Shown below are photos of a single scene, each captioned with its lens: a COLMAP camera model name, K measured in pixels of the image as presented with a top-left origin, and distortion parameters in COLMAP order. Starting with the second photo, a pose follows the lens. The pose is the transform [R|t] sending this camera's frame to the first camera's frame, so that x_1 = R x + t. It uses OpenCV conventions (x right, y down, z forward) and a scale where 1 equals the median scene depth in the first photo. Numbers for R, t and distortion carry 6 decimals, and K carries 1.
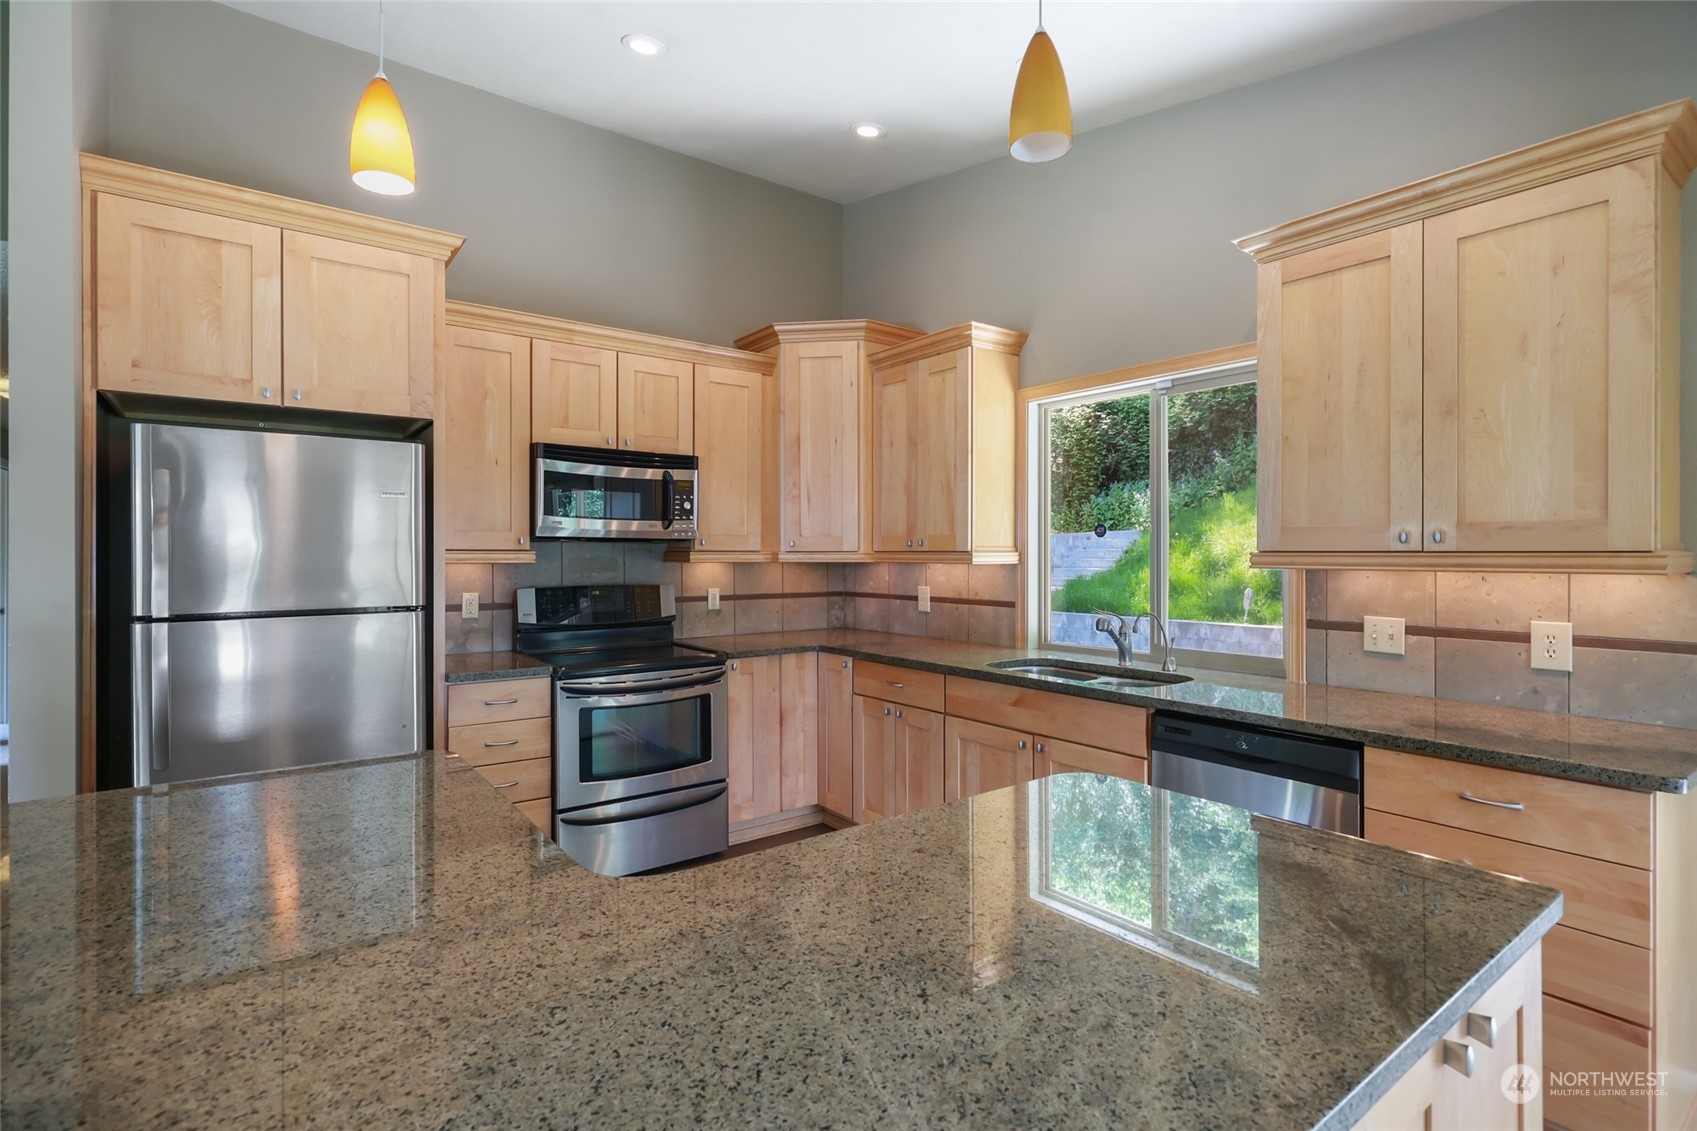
lens RADIAL K [[814.4, 0, 848.7], [0, 814.4, 555.1], [0, 0, 1]] dist [0.001562, 0.000298]
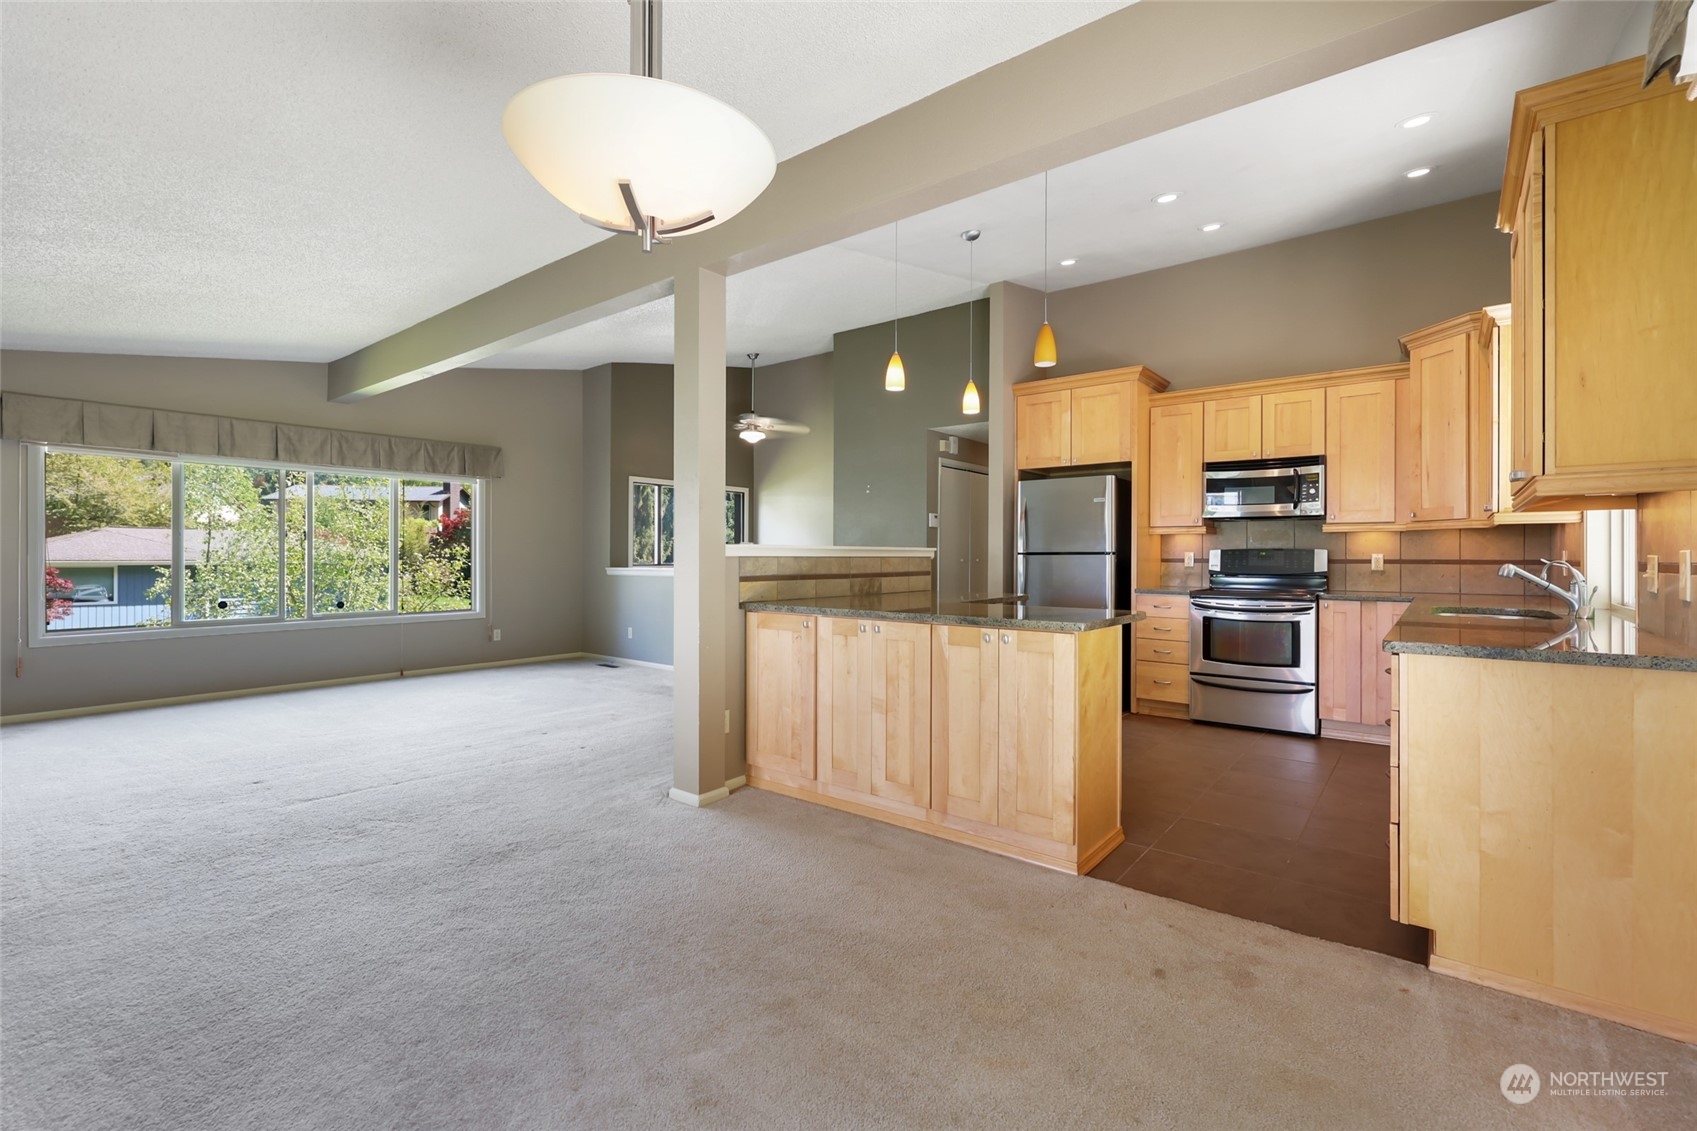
lens RADIAL K [[747.2, 0, 848.9], [0, 747.2, 558.6], [0, 0, 1]] dist [0.000262, 0.000063]
pose [[0.246414, 0.005308, -0.969150, 0.882392], [-0.006426, 0.999972, 0.003843, 0.057218], [0.969143, 0.005281, 0.246441, -0.098468]]
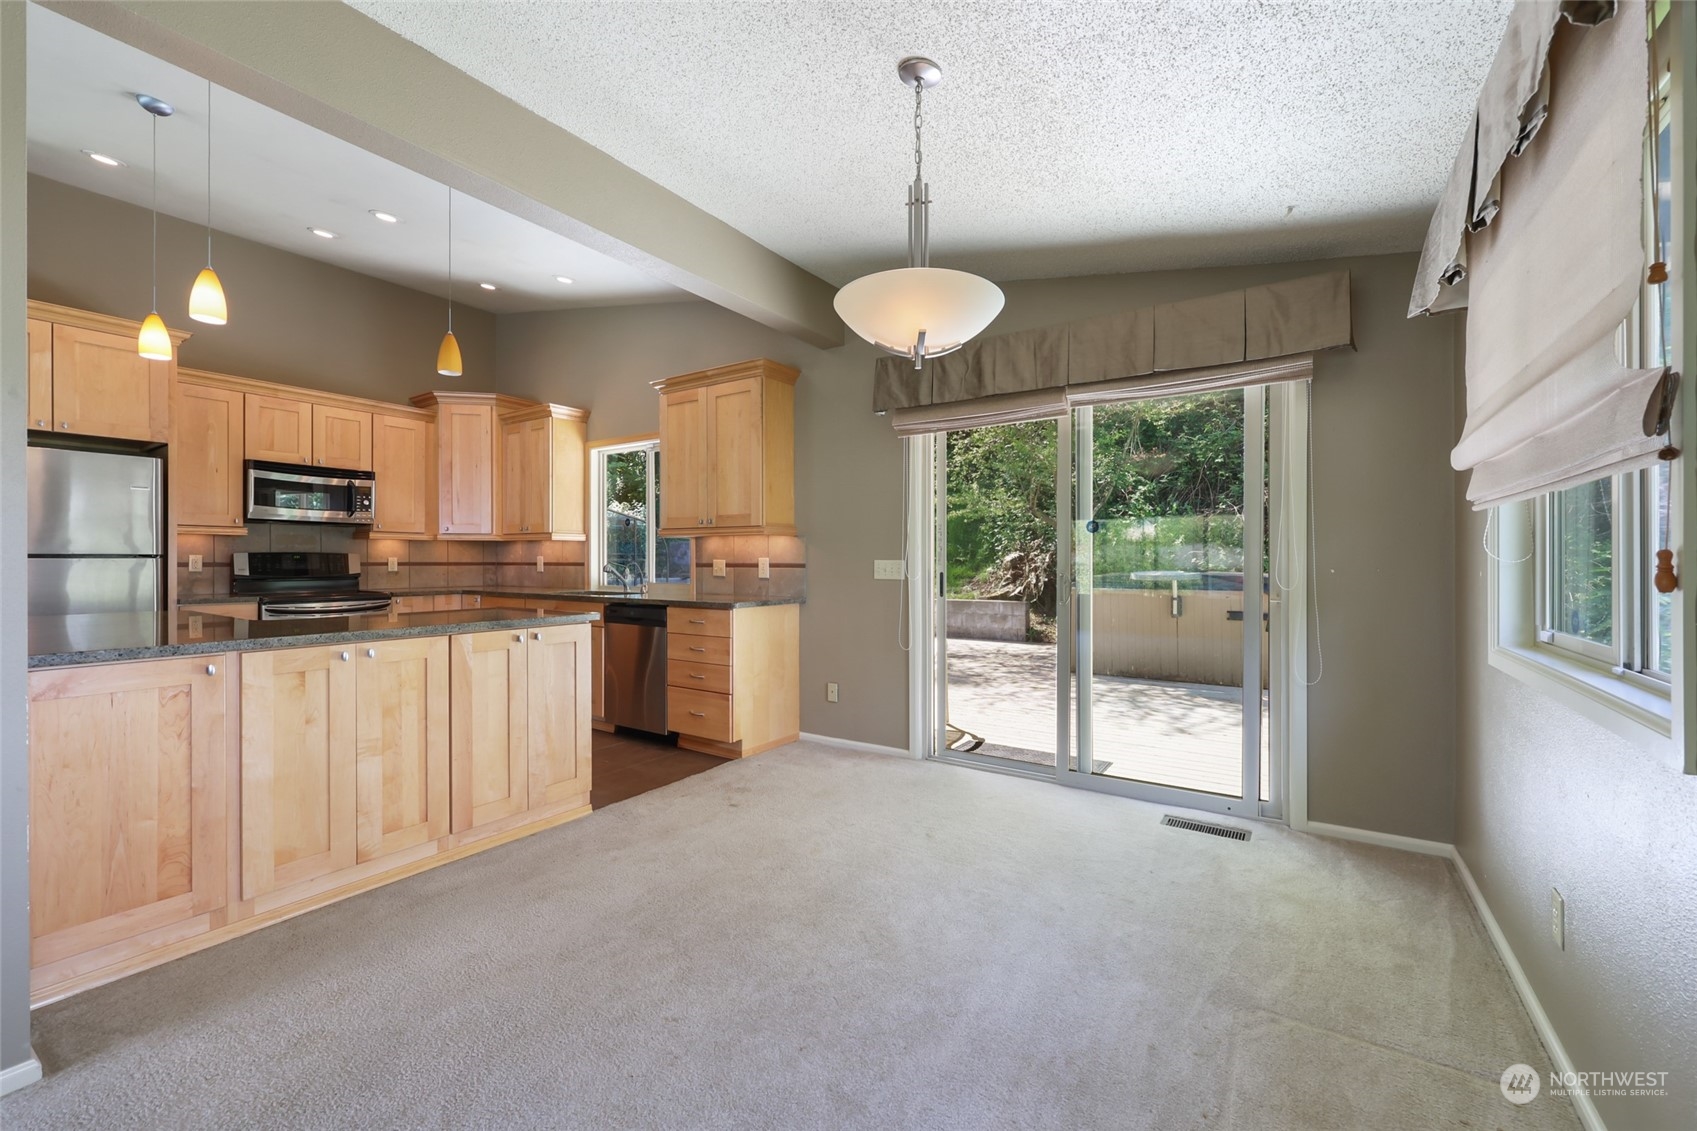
lens RADIAL K [[687.7, 0, 853.5], [0, 687.7, 562.4], [0, 0, 1]] dist [-0.000021, -0.000015]
pose [[0.944931, 0.001282, 0.327267, 0.270872], [-0.001254, 0.999999, -0.000298, 0.057206], [-0.327267, -0.000128, 0.944932, -0.603304]]
